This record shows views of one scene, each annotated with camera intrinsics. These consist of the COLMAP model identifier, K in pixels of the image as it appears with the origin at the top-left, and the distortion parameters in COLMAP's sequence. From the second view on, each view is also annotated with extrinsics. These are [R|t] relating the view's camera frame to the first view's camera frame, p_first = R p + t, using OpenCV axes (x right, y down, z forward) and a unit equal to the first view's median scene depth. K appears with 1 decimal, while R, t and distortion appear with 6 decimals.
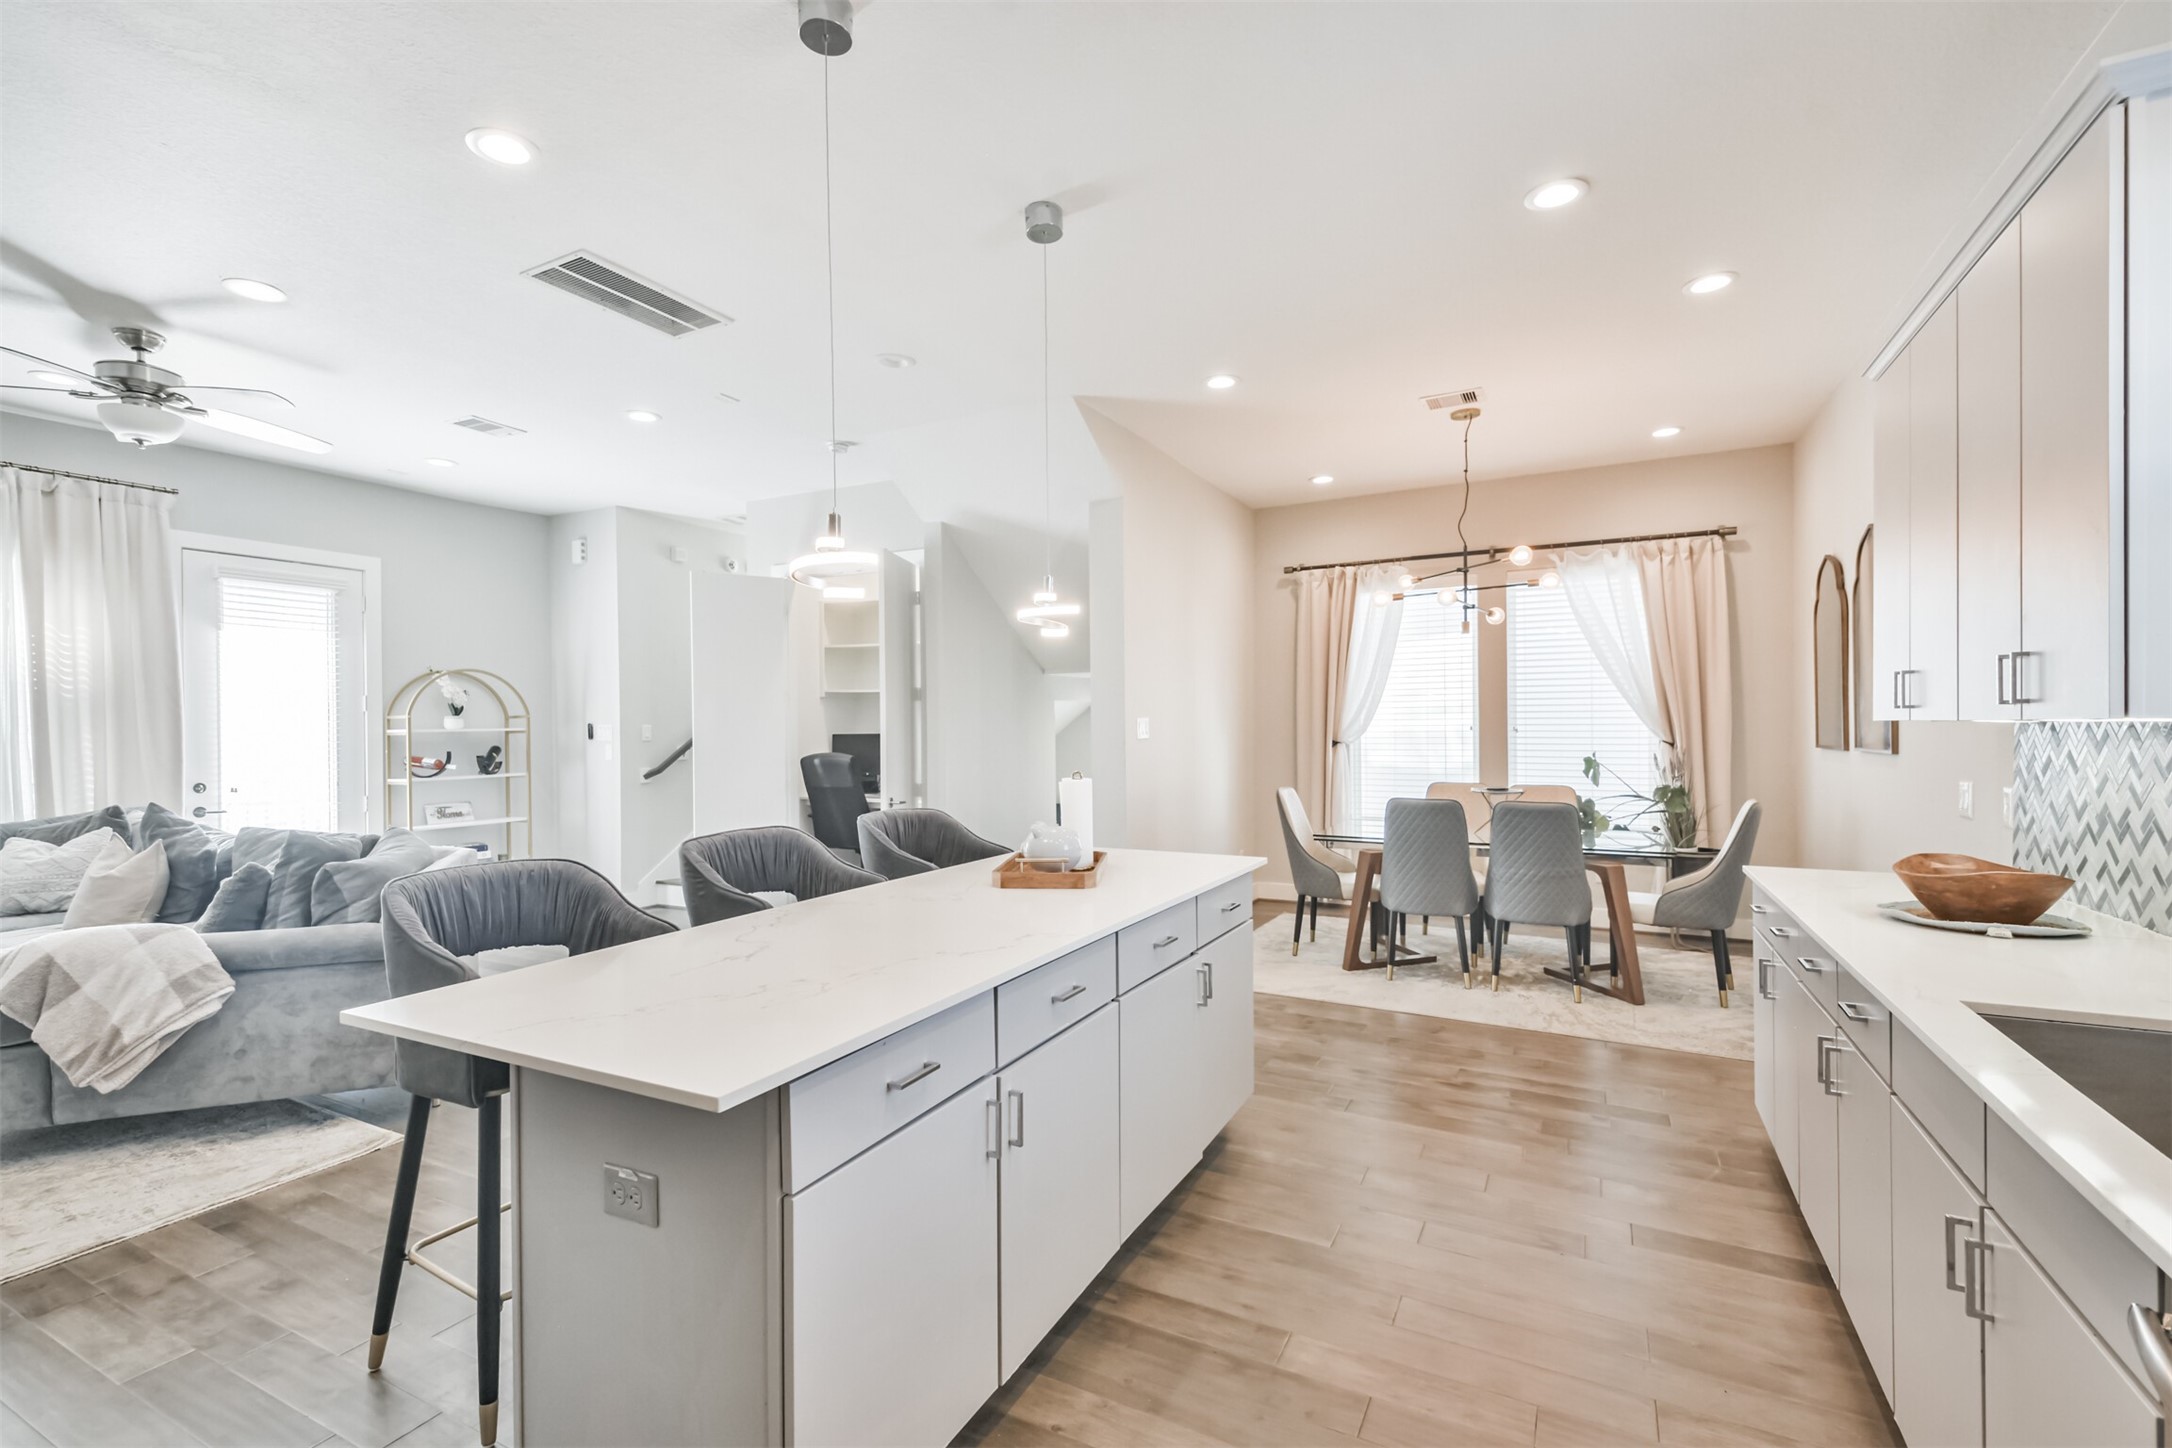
lens RADIAL K [[940.3, 0, 1095.8], [0, 940.3, 732.6], [0, 0, 1]] dist [0.029691, -0.016681]
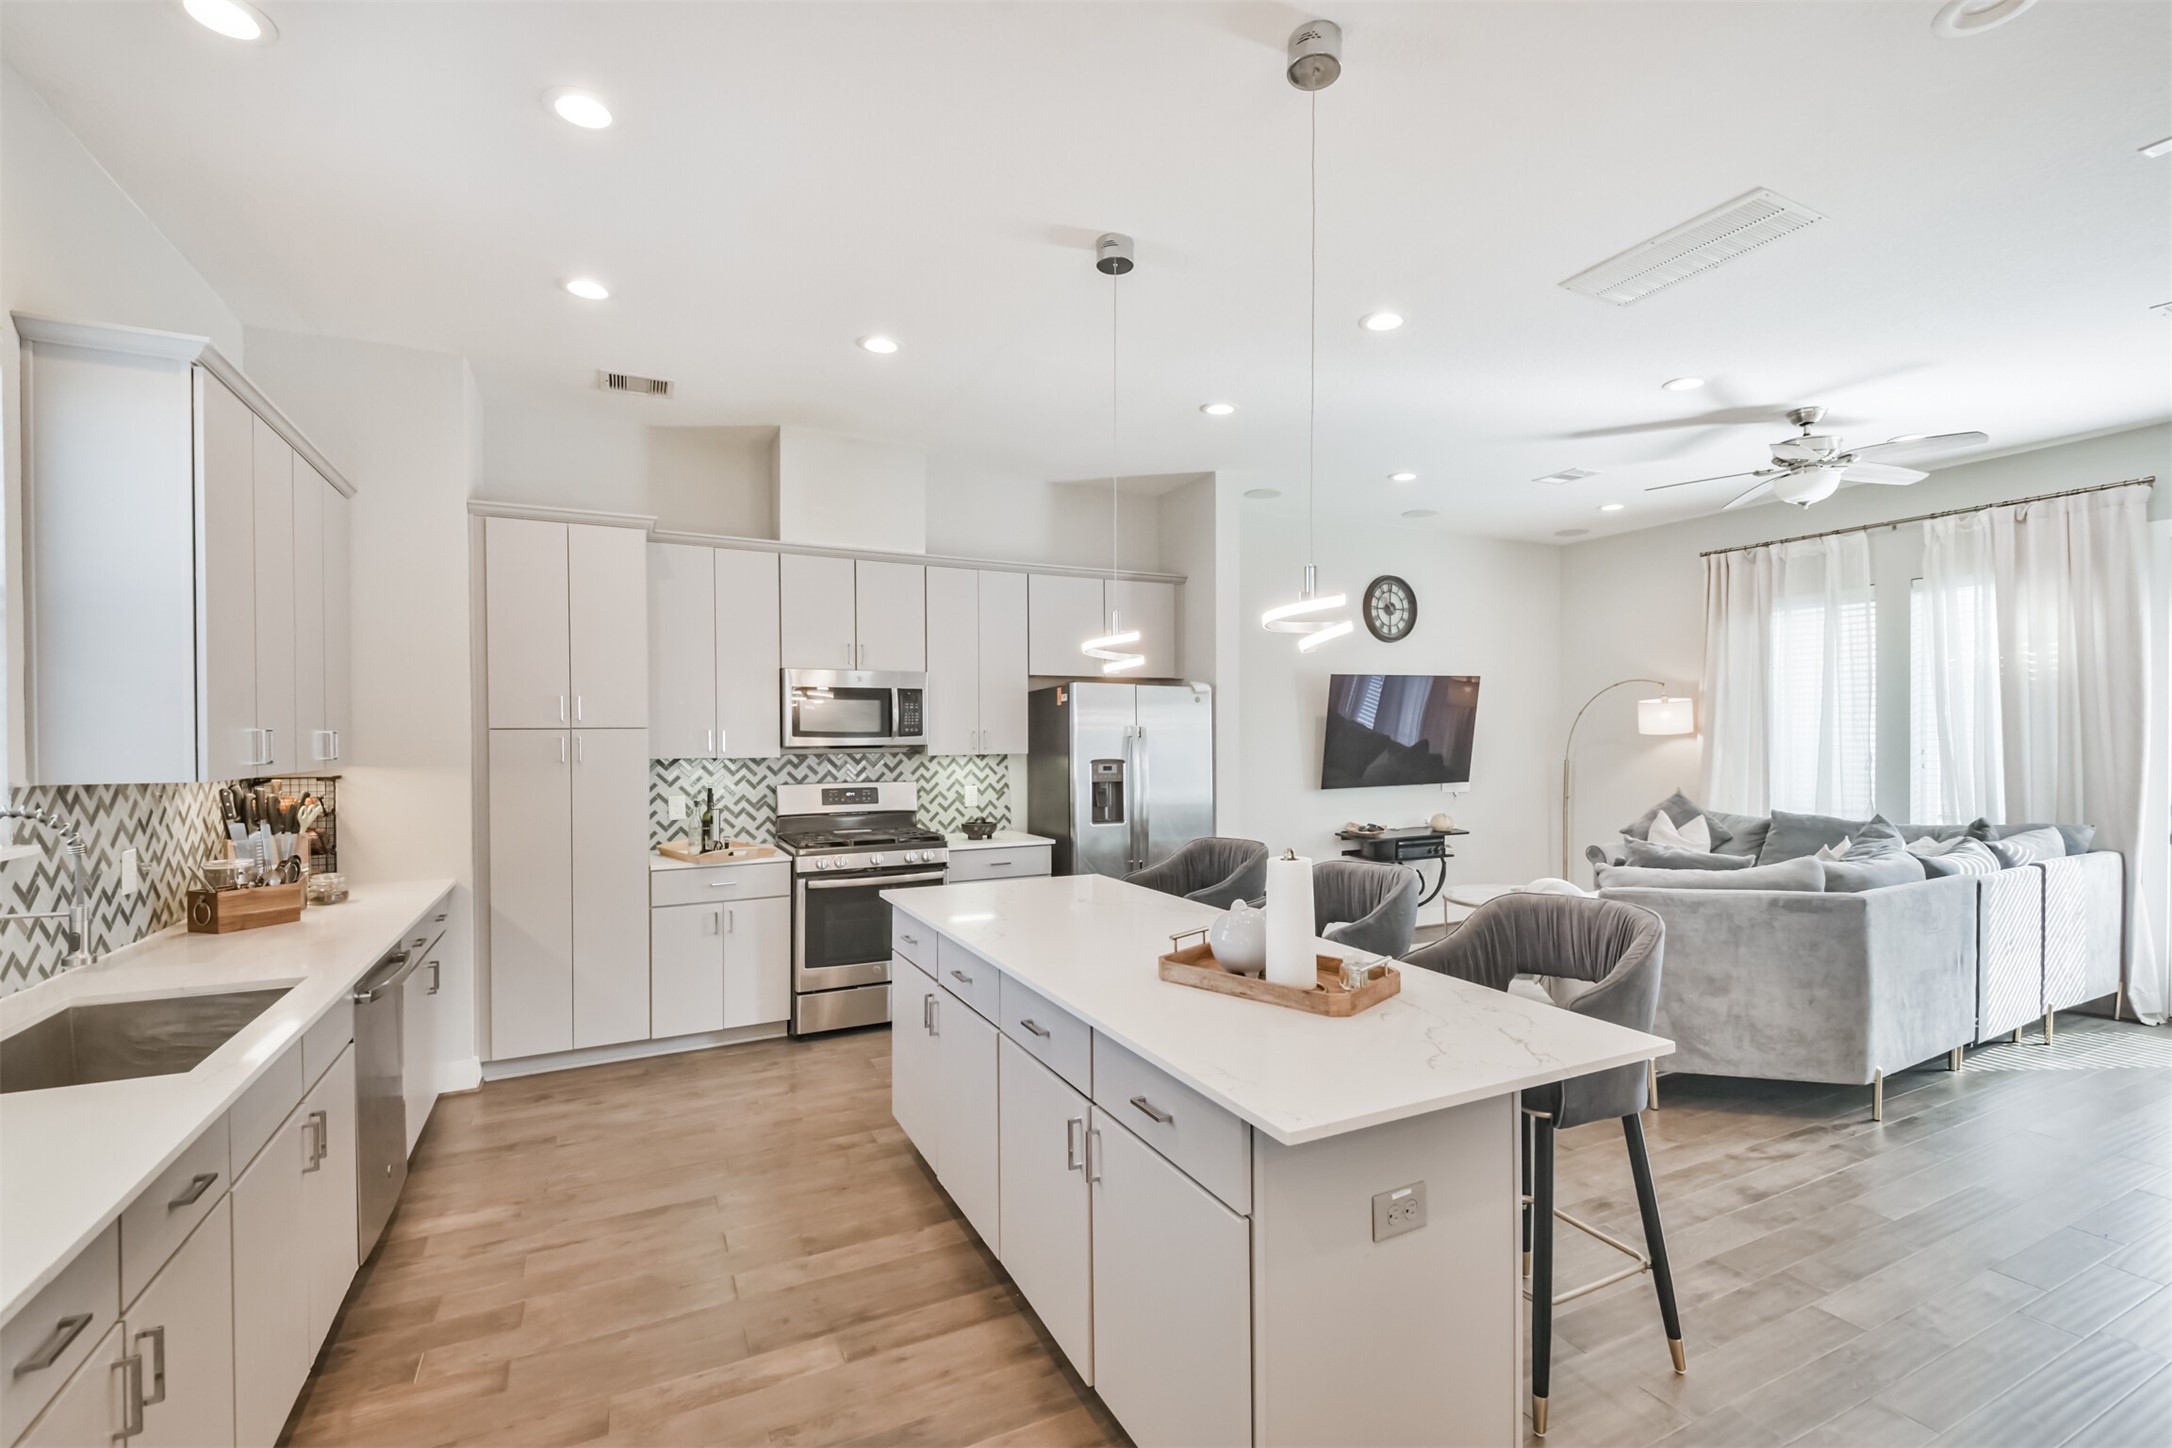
lens RADIAL K [[940.3, 0, 1088.2], [0, 940.3, 745.2], [0, 0, 1]] dist [0.029691, -0.016681]
pose [[-0.591417, 0.021674, -0.806074, 0.308746], [0.003586, 0.999700, 0.024249, -0.025627], [0.806358, 0.011451, -0.591317, 0.643789]]
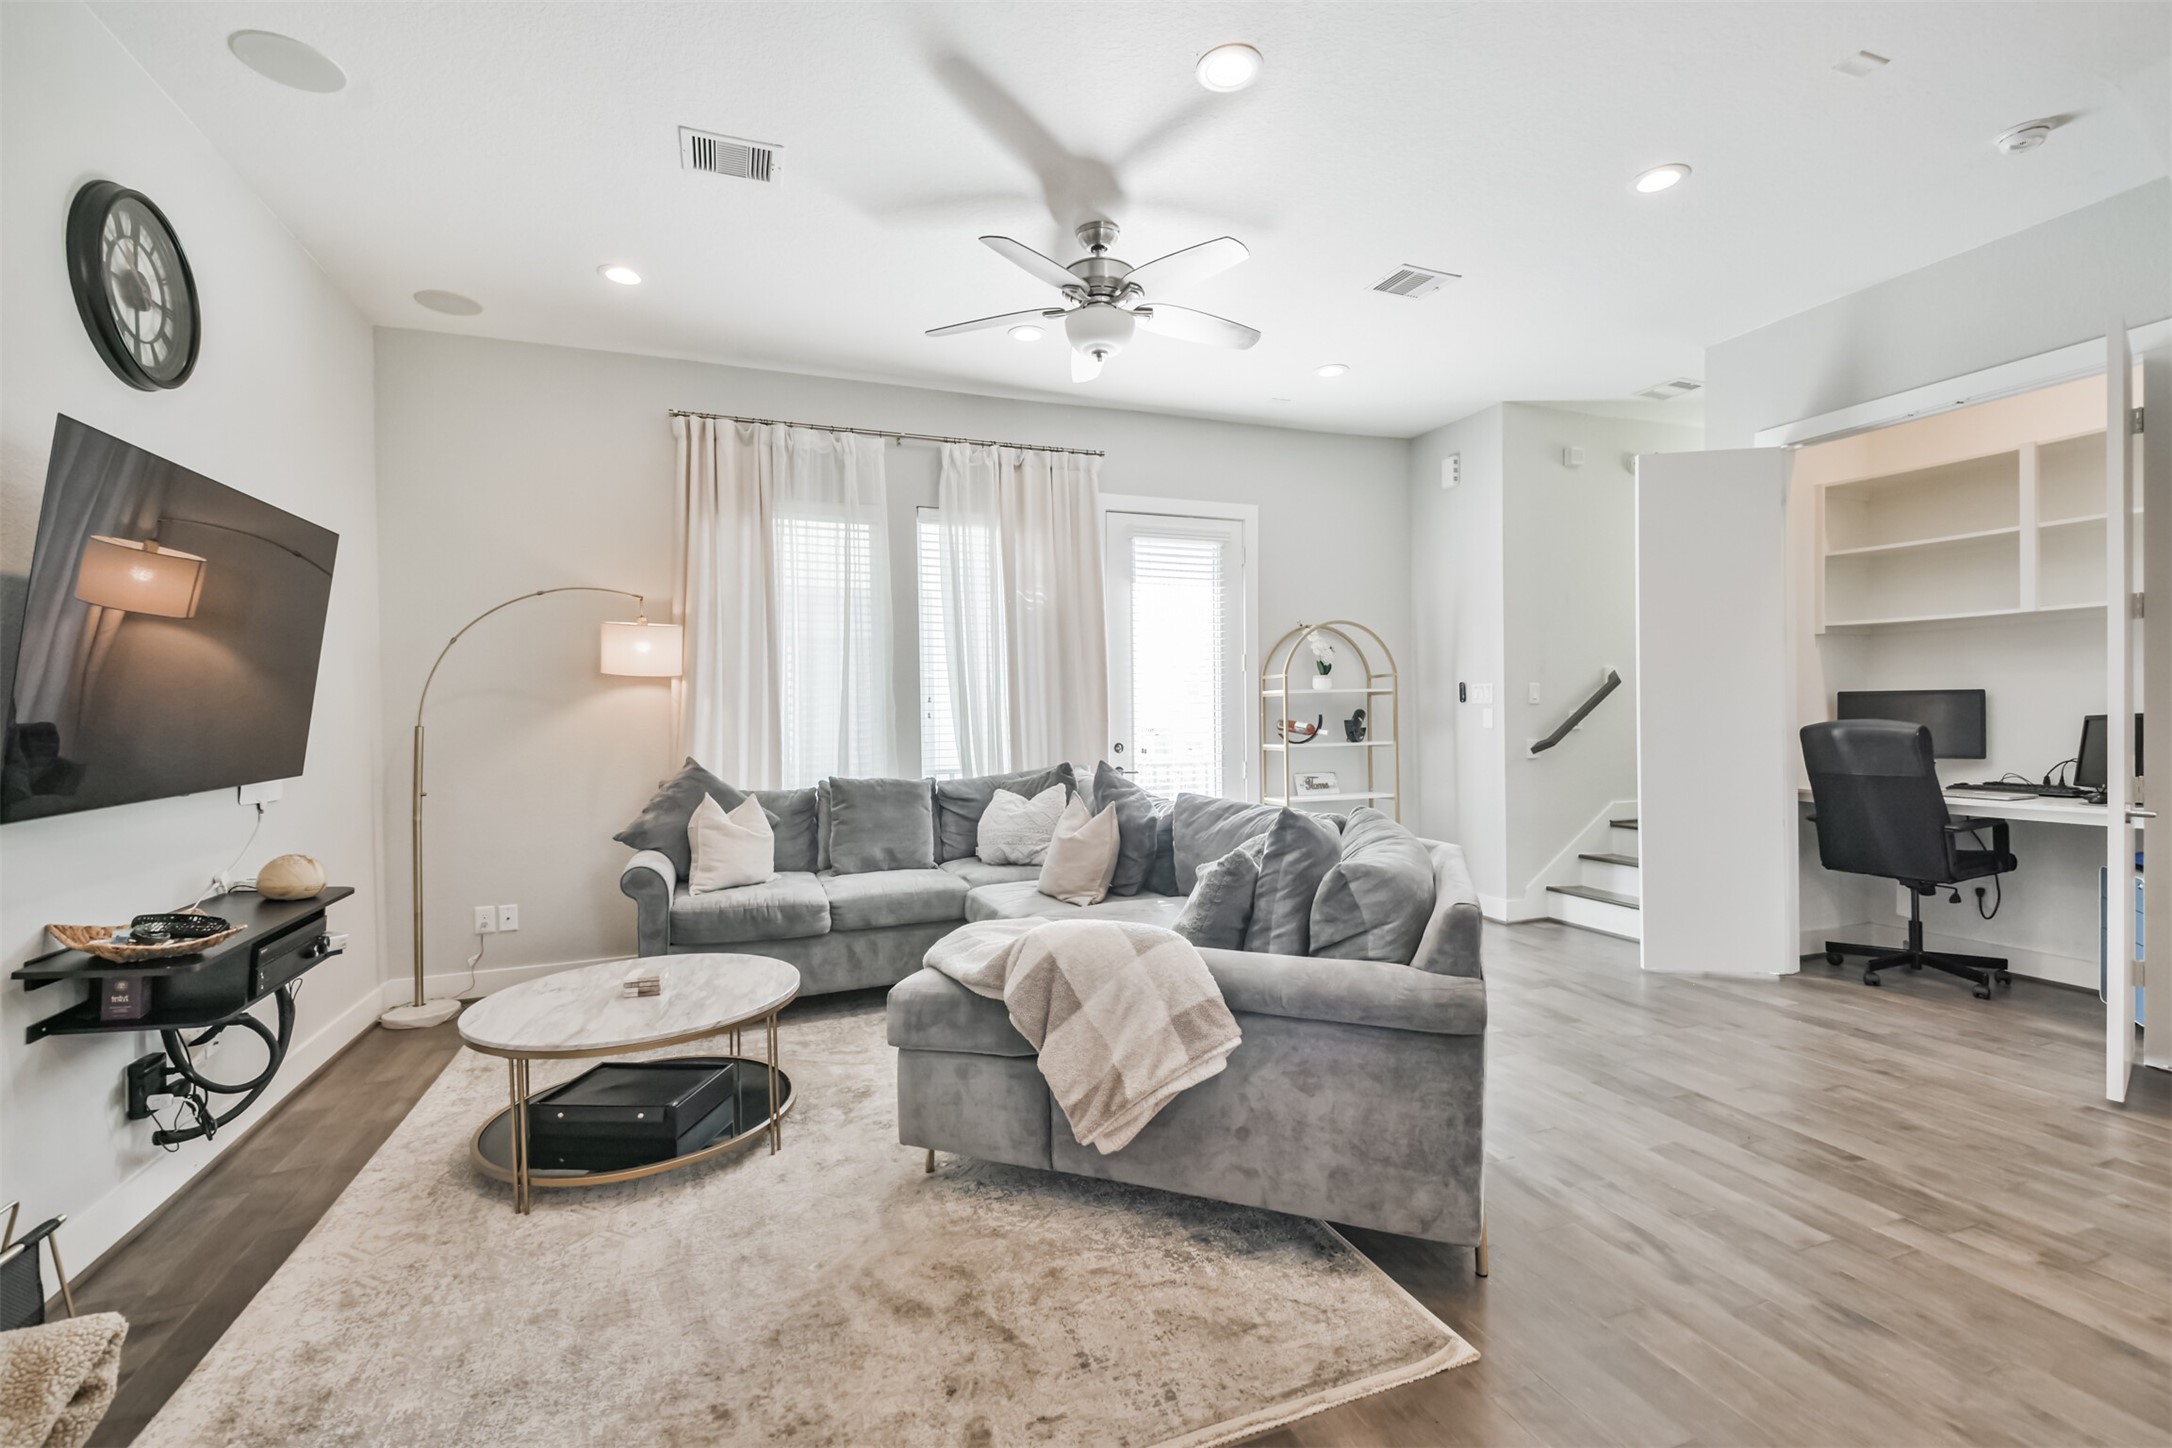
lens RADIAL K [[940.3, 0, 1089.3], [0, 940.3, 720.7], [0, 0, 1]] dist [0.029691, -0.016681]
pose [[0.742780, 0.004439, -0.669521, -0.274378], [0.001558, 0.999964, 0.008358, 0.018928], [0.669534, -0.007251, 0.742746, 0.221542]]
